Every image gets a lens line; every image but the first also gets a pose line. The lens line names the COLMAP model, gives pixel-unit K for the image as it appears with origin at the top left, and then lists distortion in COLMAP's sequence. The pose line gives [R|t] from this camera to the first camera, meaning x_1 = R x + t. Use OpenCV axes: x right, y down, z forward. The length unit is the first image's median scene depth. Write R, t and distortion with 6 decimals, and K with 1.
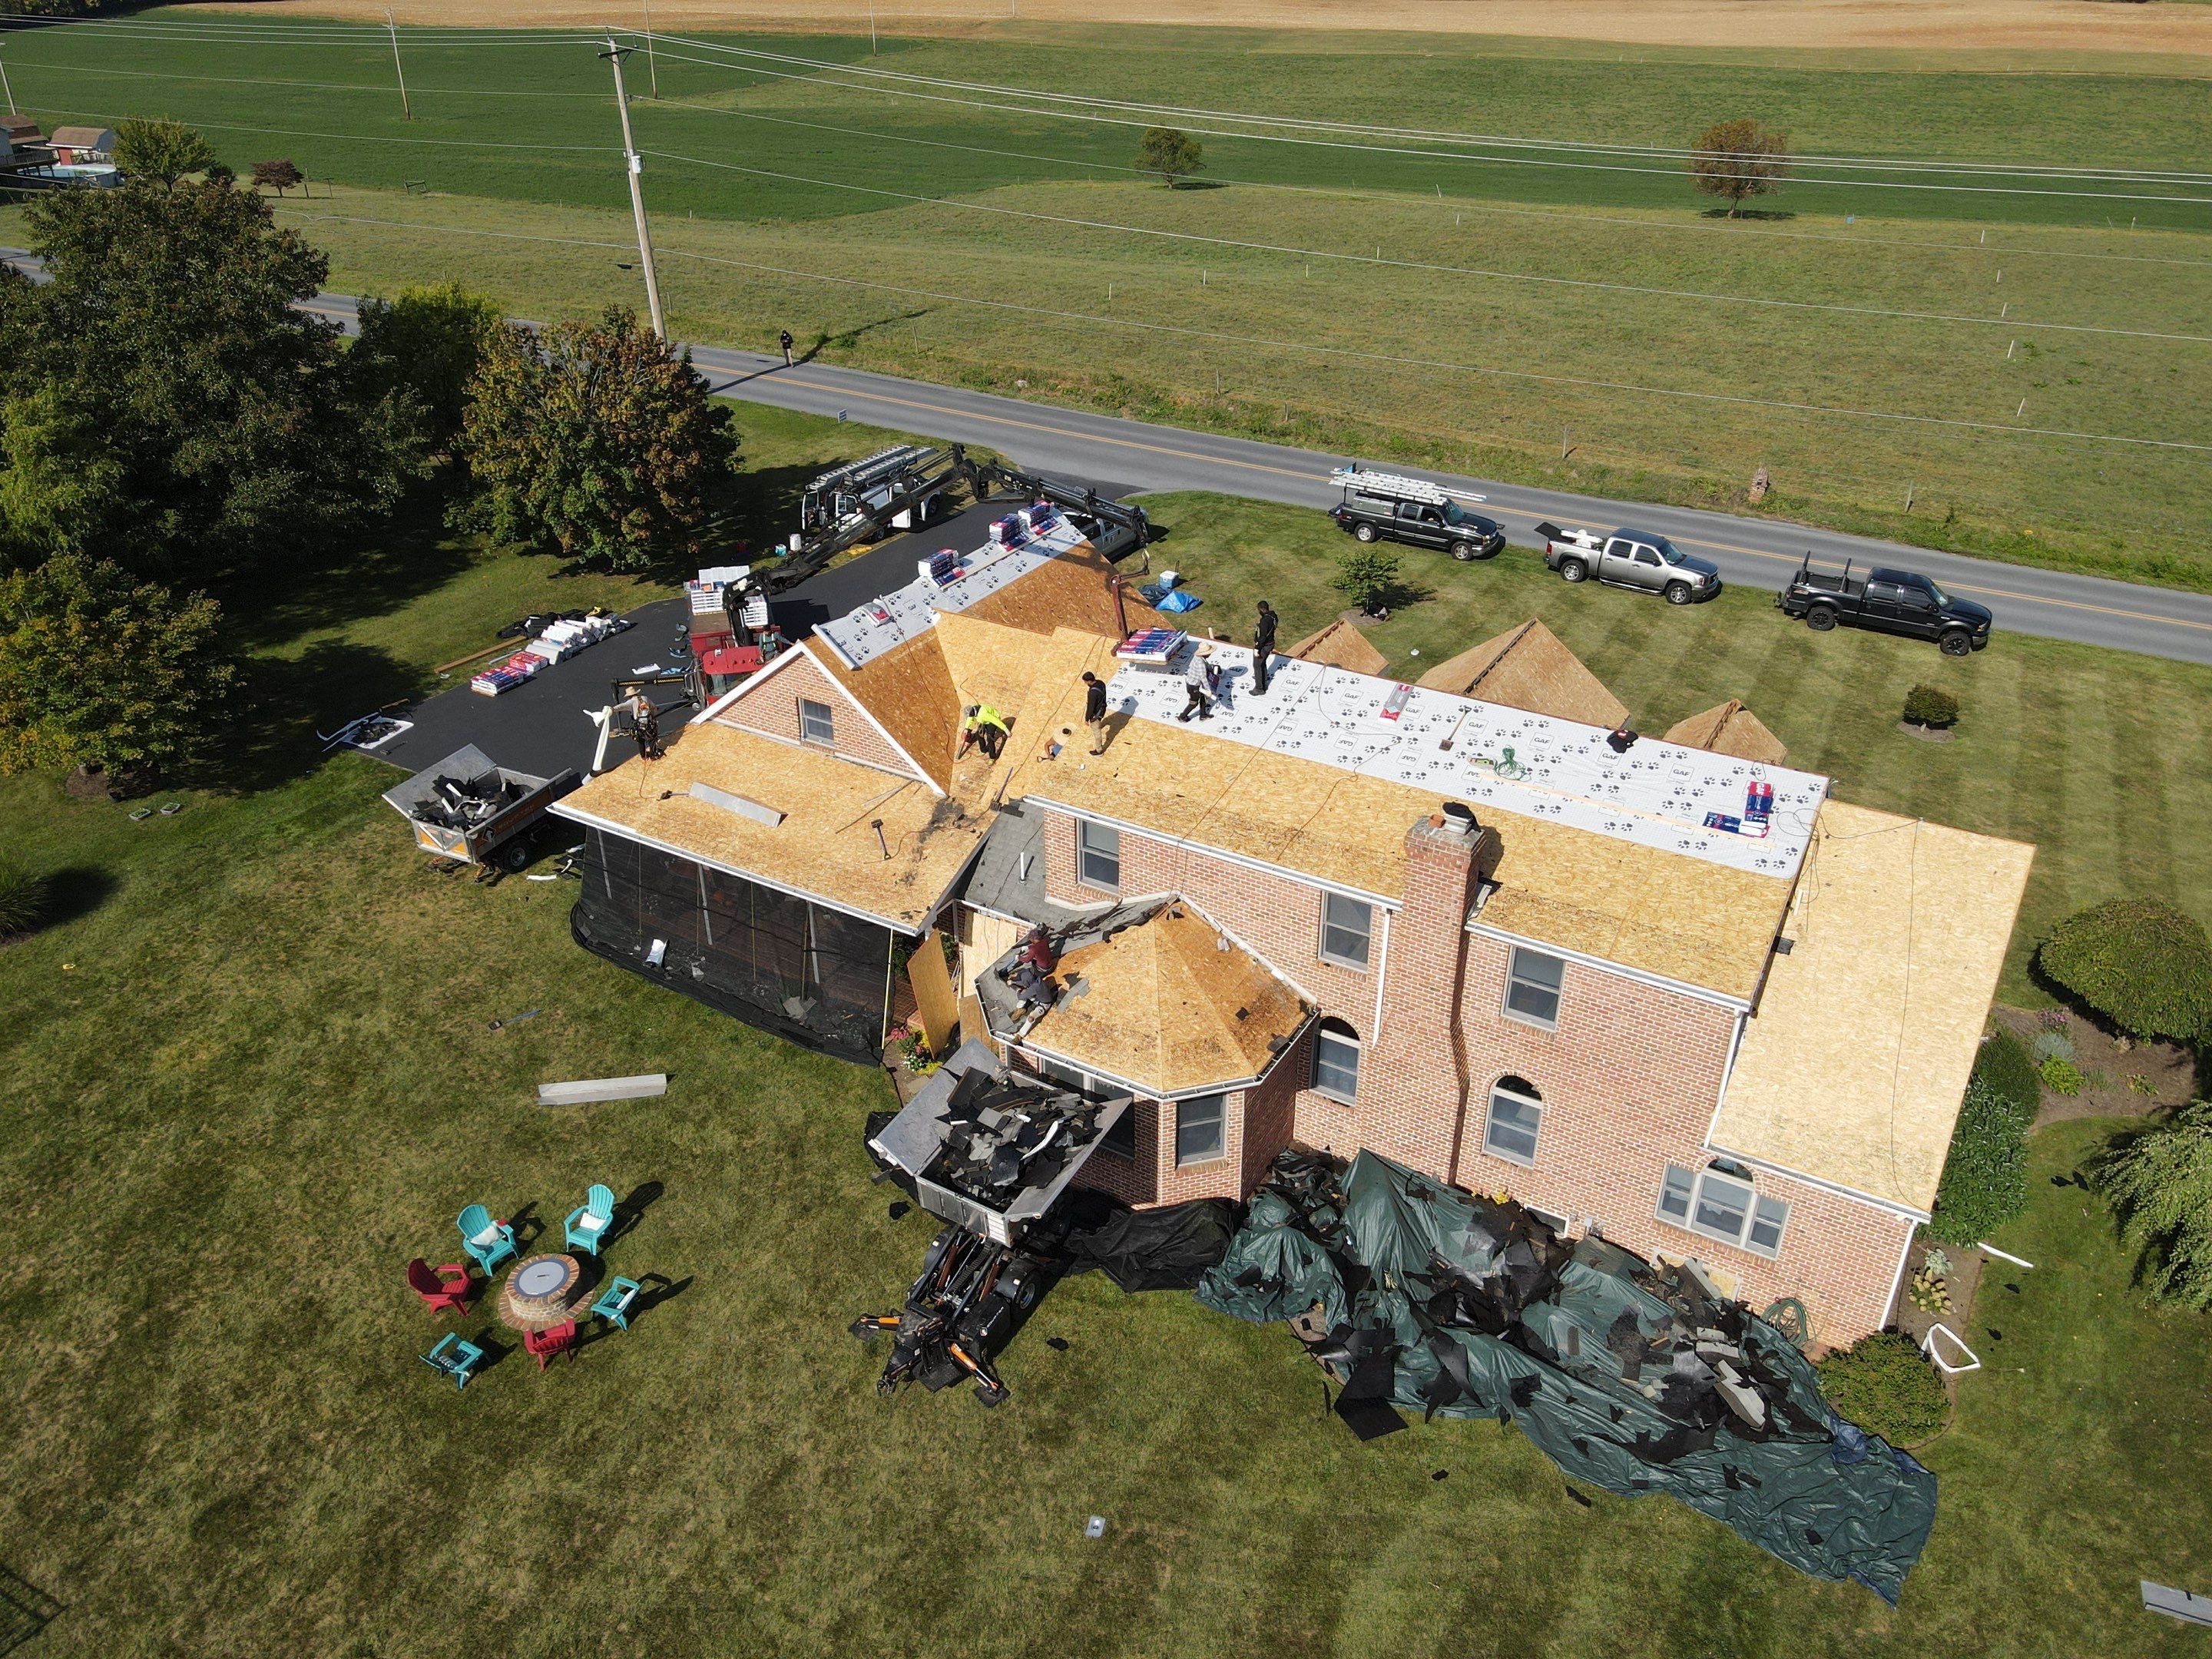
lens RADIAL K [[1622.5, 0, 1091.0], [0, 1622.5, 823.9], [0, 0, 1]] dist [0.005440, 0.020619]
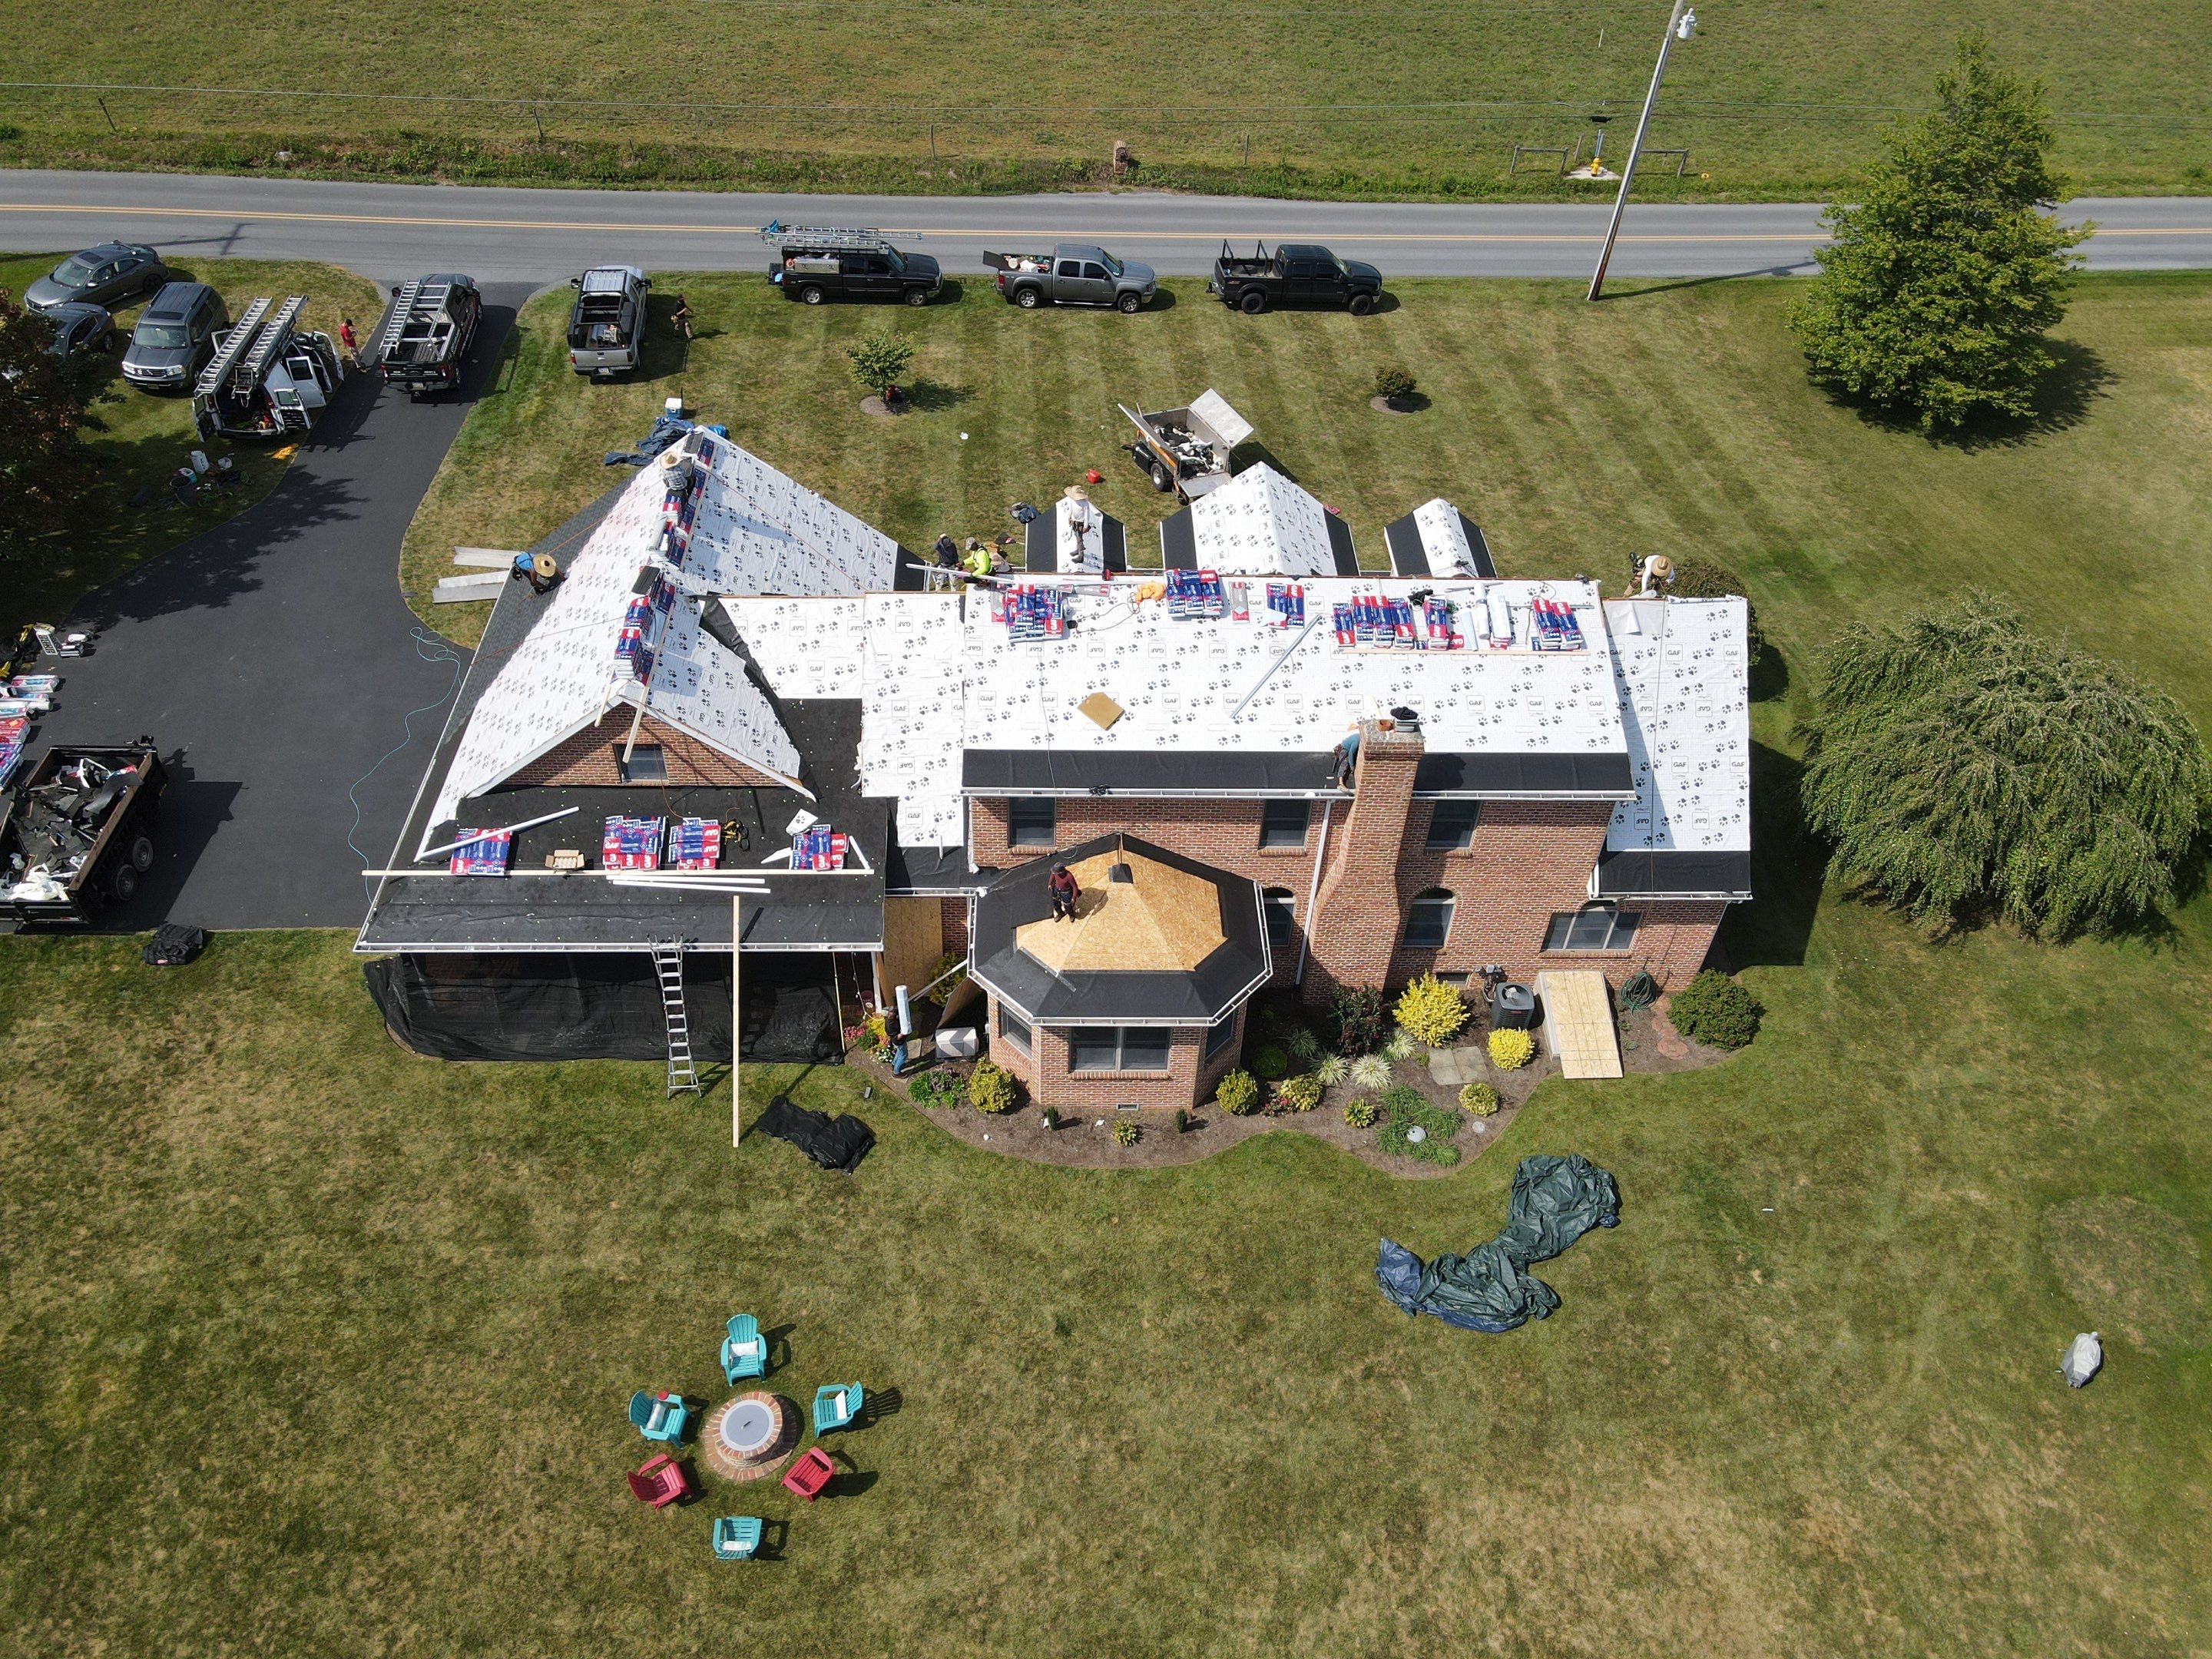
lens RADIAL K [[1622.5, 0, 1106.3], [0, 1622.5, 830.0], [0, 0, 1]] dist [0.005440, 0.020619]
pose [[0.838512, -0.352066, 0.415869, -0.221919], [0.233945, 0.921916, 0.308772, -0.161682], [-0.492104, -0.161619, 0.855402, 0.046370]]
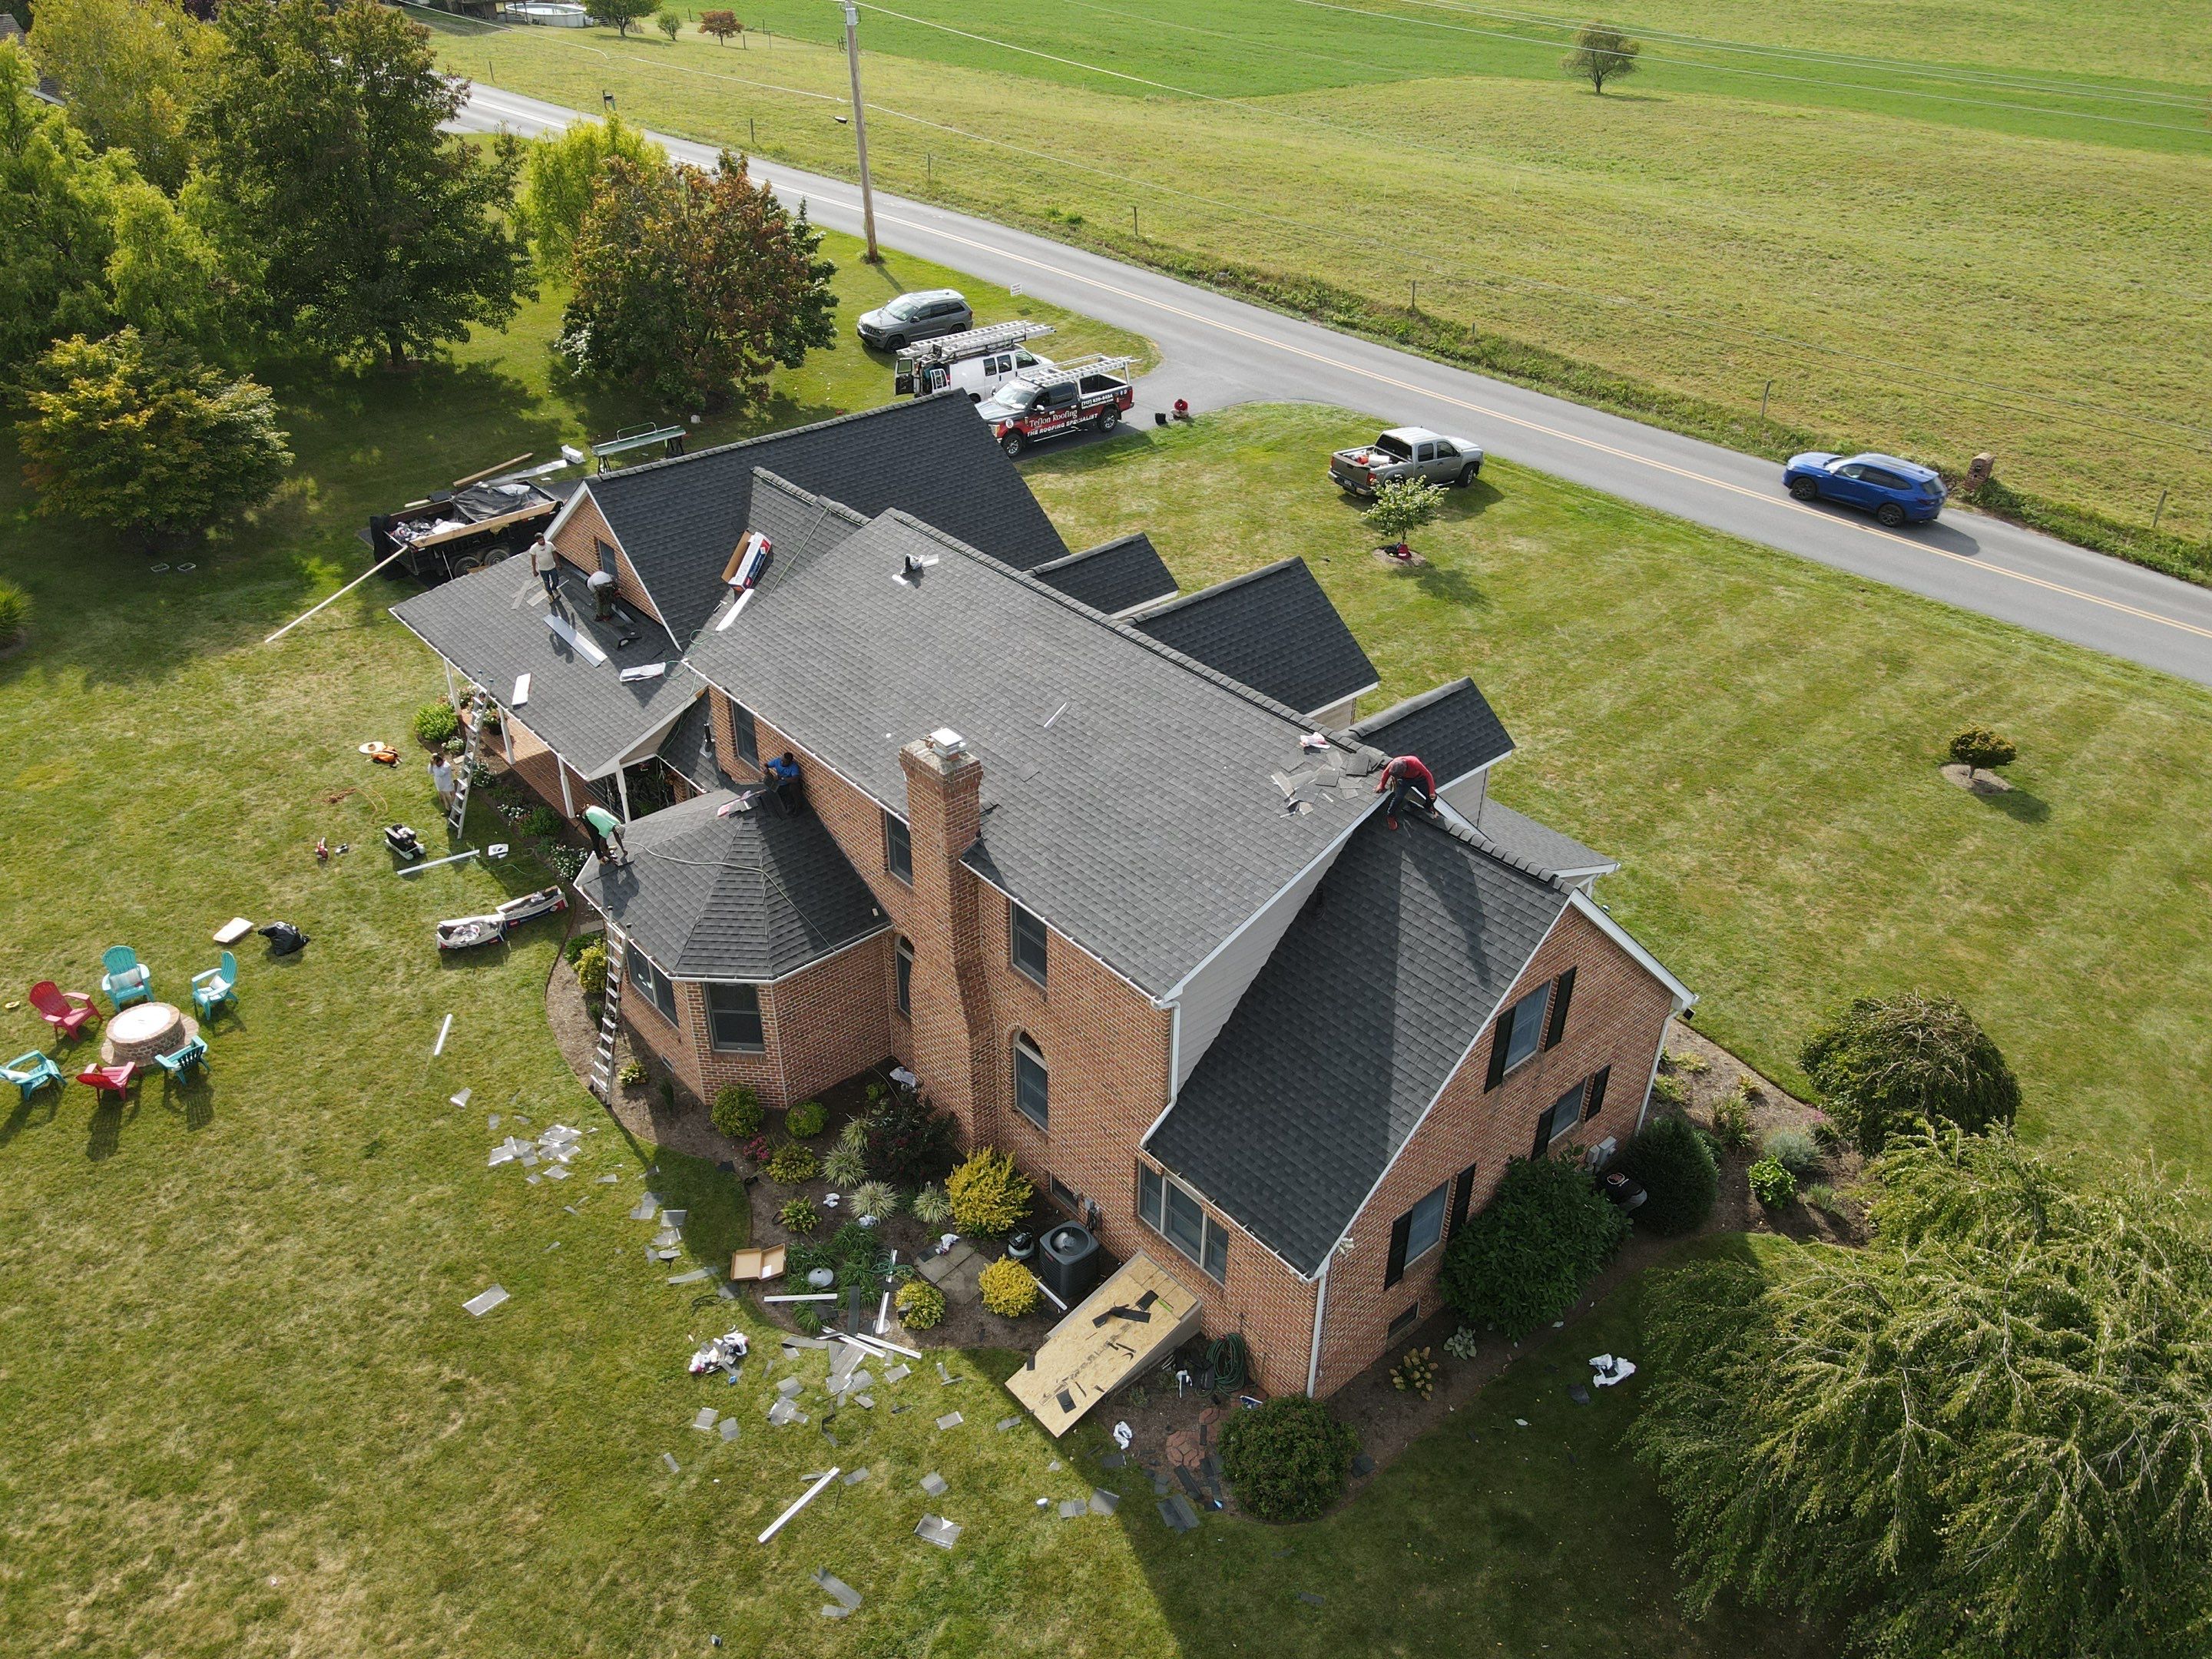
lens RADIAL K [[1622.5, 0, 1103.7], [0, 1622.5, 830.2], [0, 0, 1]] dist [0.005440, 0.020619]
pose [[0.952411, 0.180237, -0.245822, 0.261329], [-0.165648, 0.983019, 0.078965, -0.019621], [0.255880, -0.034487, 0.966093, 0.061466]]
